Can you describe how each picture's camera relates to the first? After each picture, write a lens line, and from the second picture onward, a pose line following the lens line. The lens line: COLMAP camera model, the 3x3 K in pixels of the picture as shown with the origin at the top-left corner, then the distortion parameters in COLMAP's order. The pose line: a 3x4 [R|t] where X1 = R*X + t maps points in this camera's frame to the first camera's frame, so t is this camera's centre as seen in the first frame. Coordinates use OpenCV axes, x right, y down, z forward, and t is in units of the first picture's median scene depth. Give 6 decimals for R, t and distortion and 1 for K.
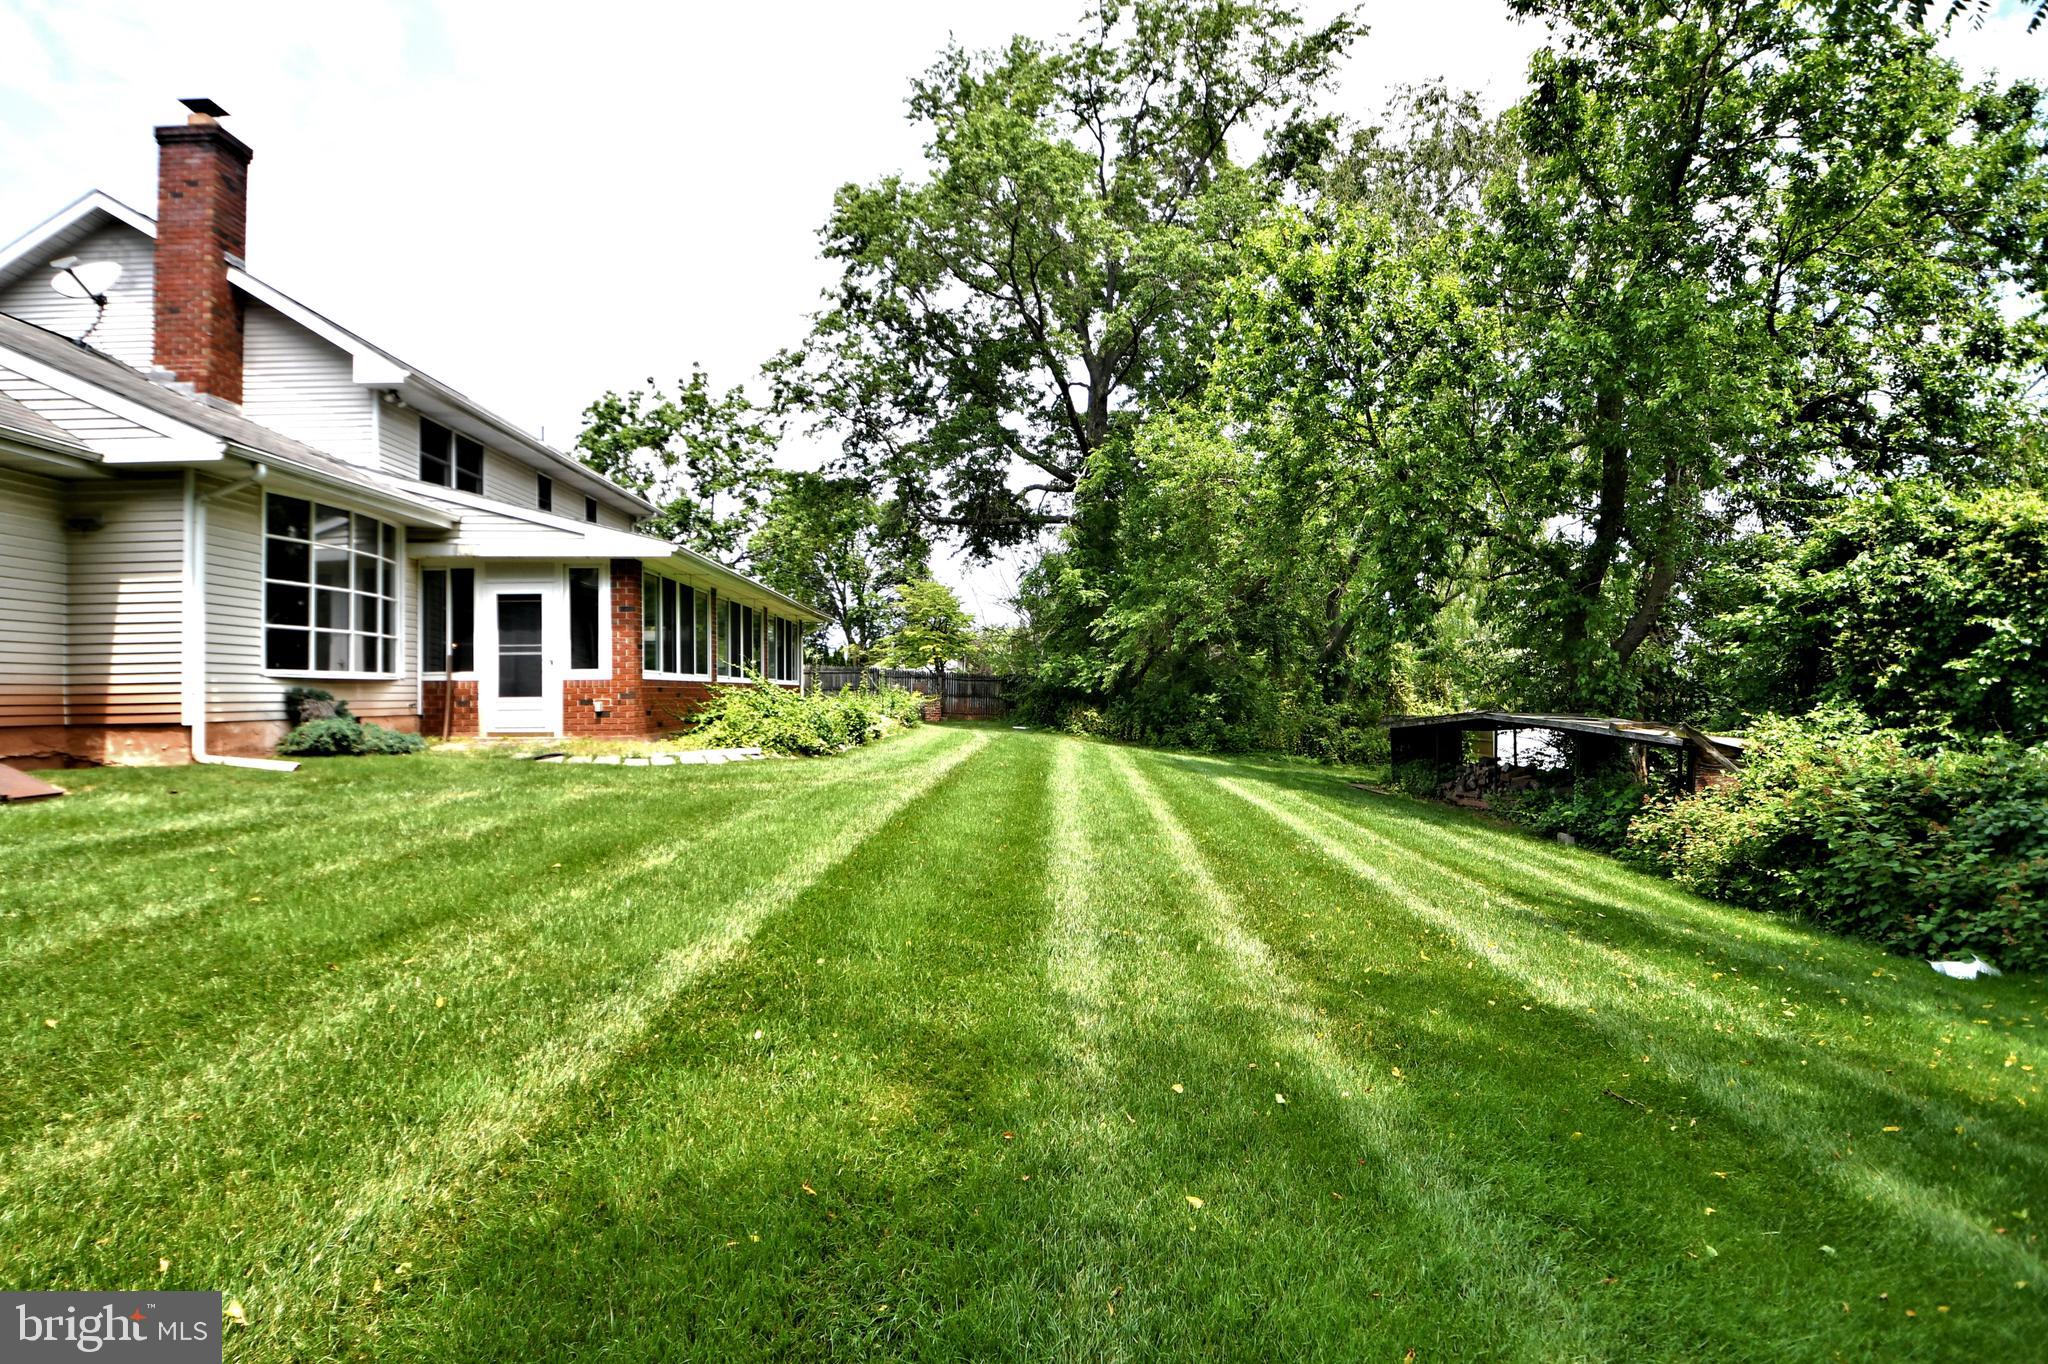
lens RADIAL K [[932.1, 0, 1023.9], [0, 932.1, 674.9], [0, 0, 1]] dist [-0.003075, -0.000488]
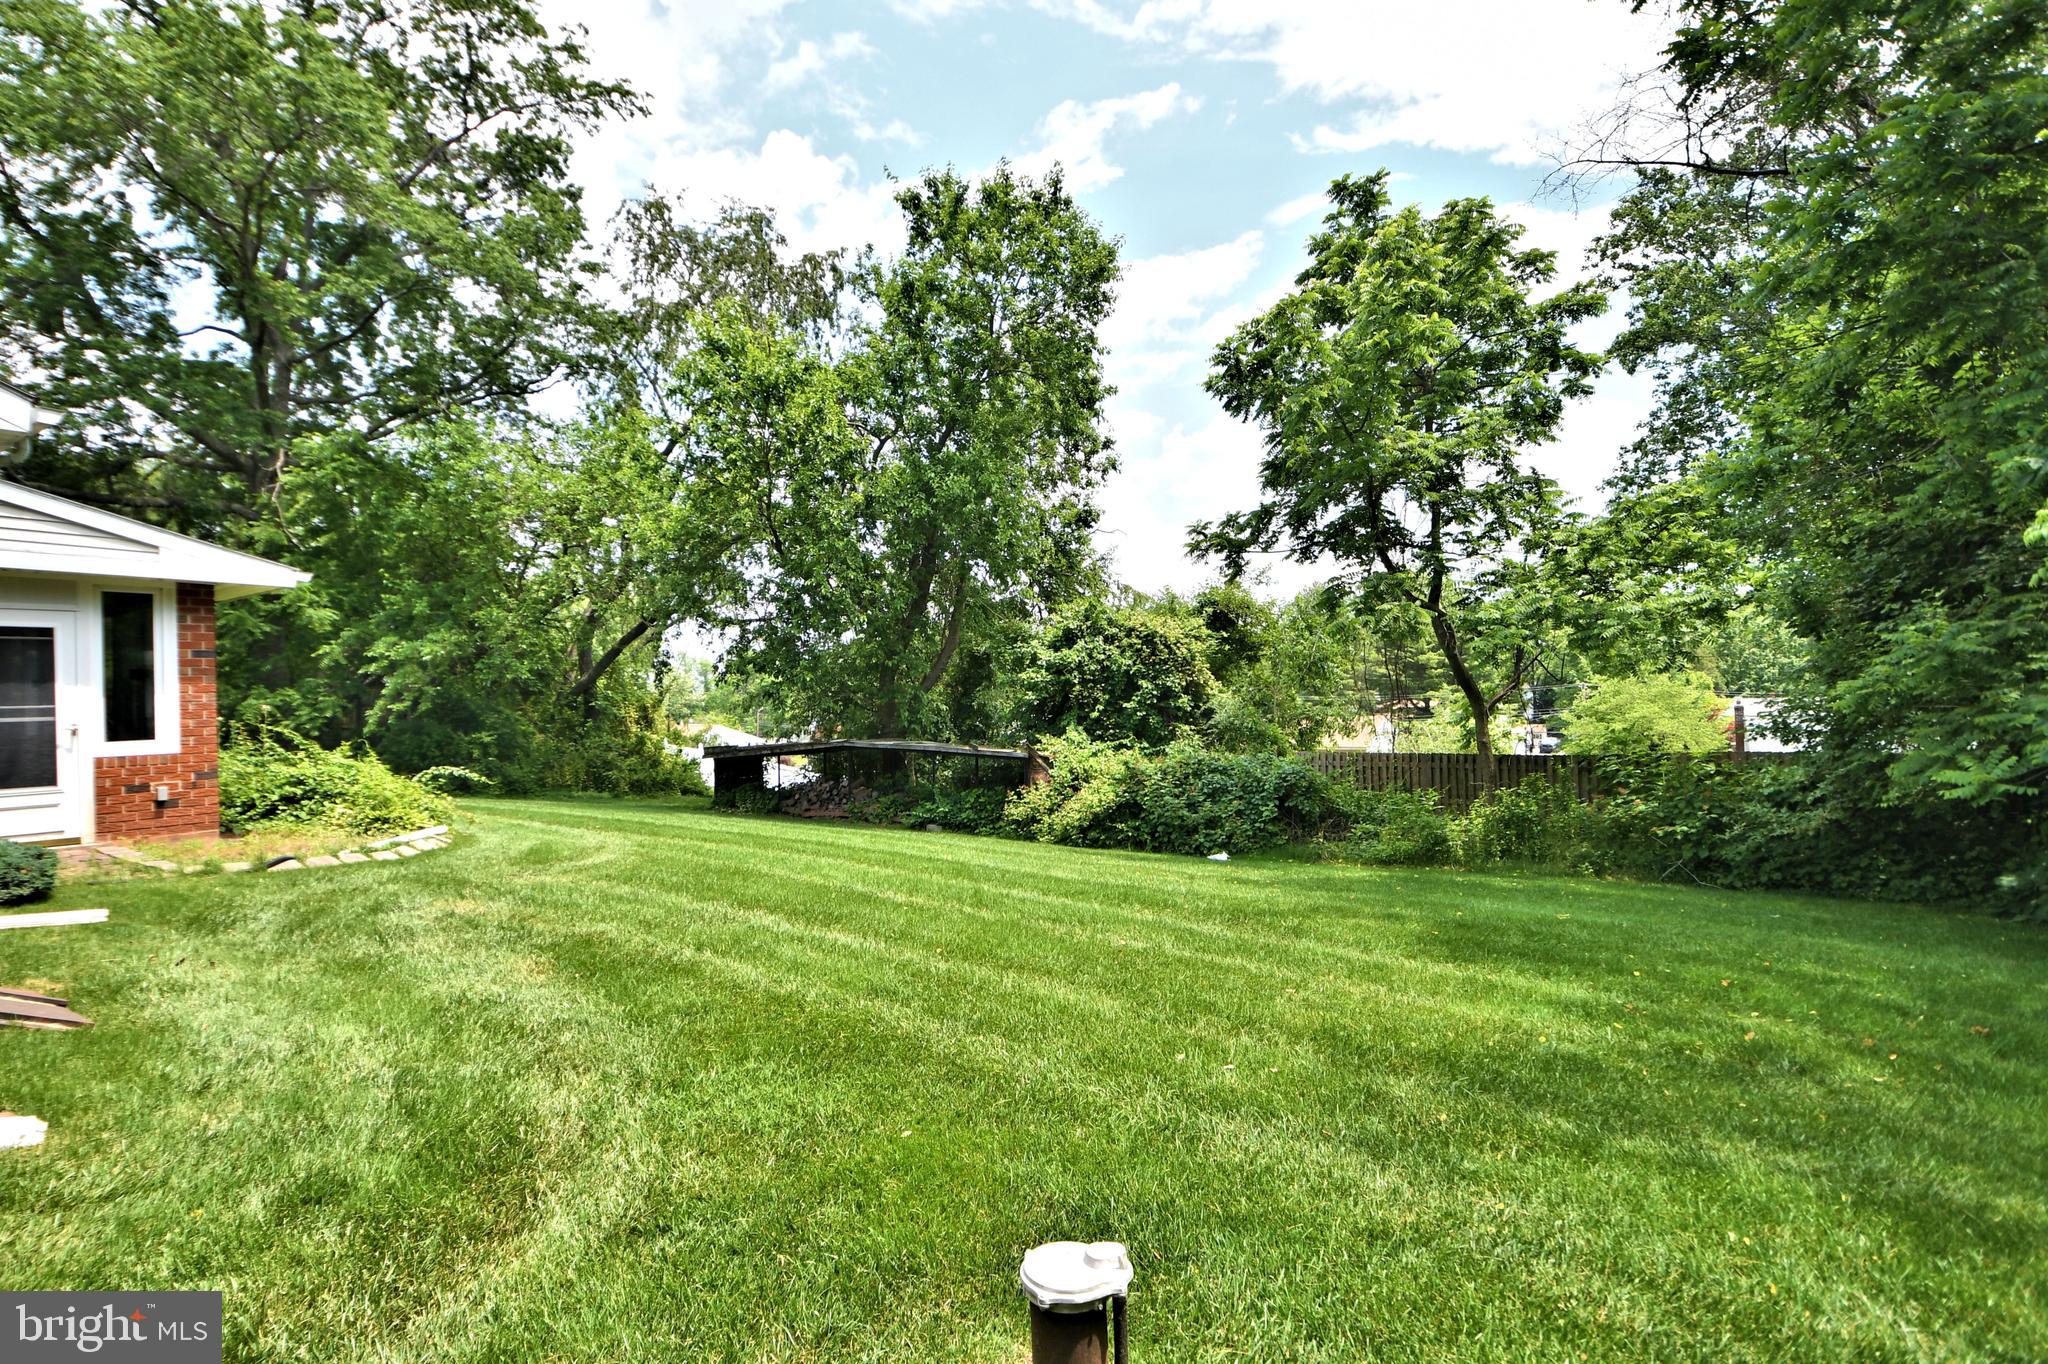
lens RADIAL K [[946.2, 0, 1022.6], [0, 946.2, 688.1], [0, 0, 1]] dist [-0.000529, -0.000187]
pose [[0.586126, 0.000019, 0.810220, -0.648484], [0.008128, 0.999950, -0.005903, -0.035030], [-0.810179, 0.010045, 0.586096, 0.061271]]
